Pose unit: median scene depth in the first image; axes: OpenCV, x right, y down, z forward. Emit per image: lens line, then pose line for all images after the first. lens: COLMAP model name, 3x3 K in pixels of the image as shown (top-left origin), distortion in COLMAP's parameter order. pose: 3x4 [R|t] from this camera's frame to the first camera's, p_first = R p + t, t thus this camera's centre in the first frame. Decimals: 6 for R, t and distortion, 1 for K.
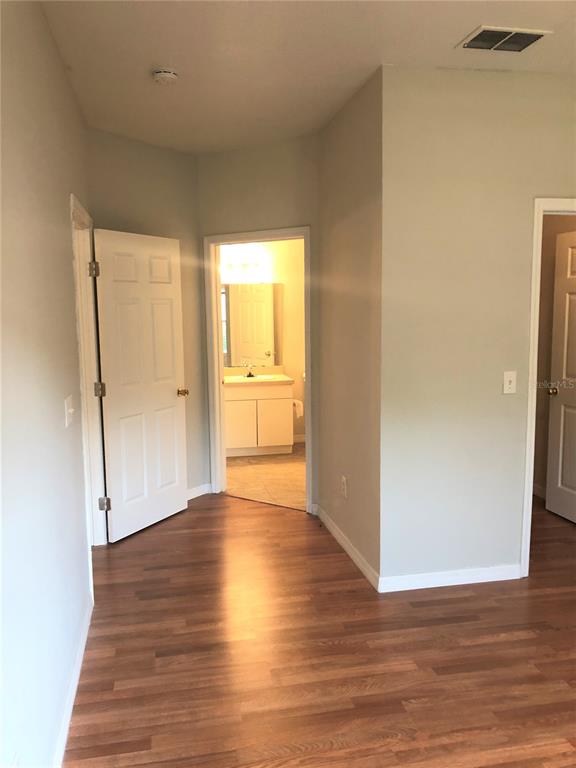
lens RADIAL K [[625.4, 0, 288.0], [0, 625.4, 384.0], [0, 0, 1]] dist [0.013652, -0.001254]
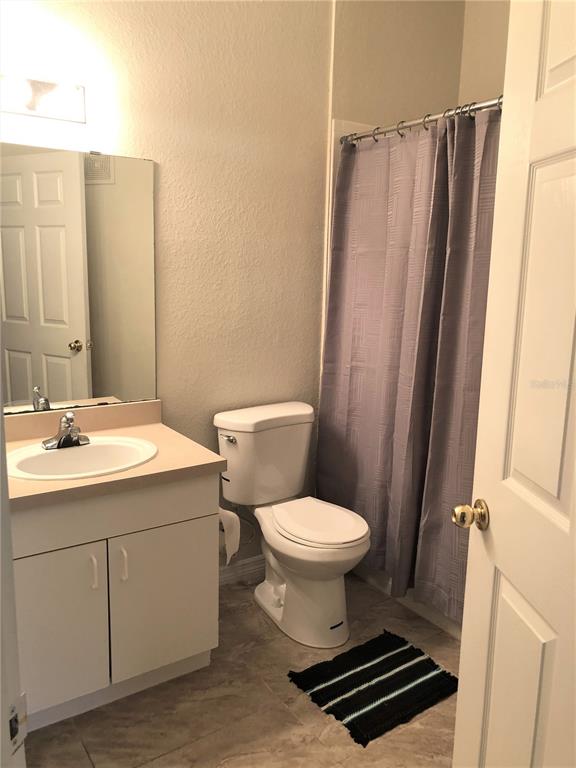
lens RADIAL K [[625.4, 0, 288.0], [0, 625.4, 384.0], [0, 0, 1]] dist [0.013652, -0.001254]
pose [[0.926086, -0.031003, 0.376036, -0.036899], [0.004083, 0.997384, 0.072175, -0.032149], [-0.377289, -0.065305, 0.923790, 0.319415]]
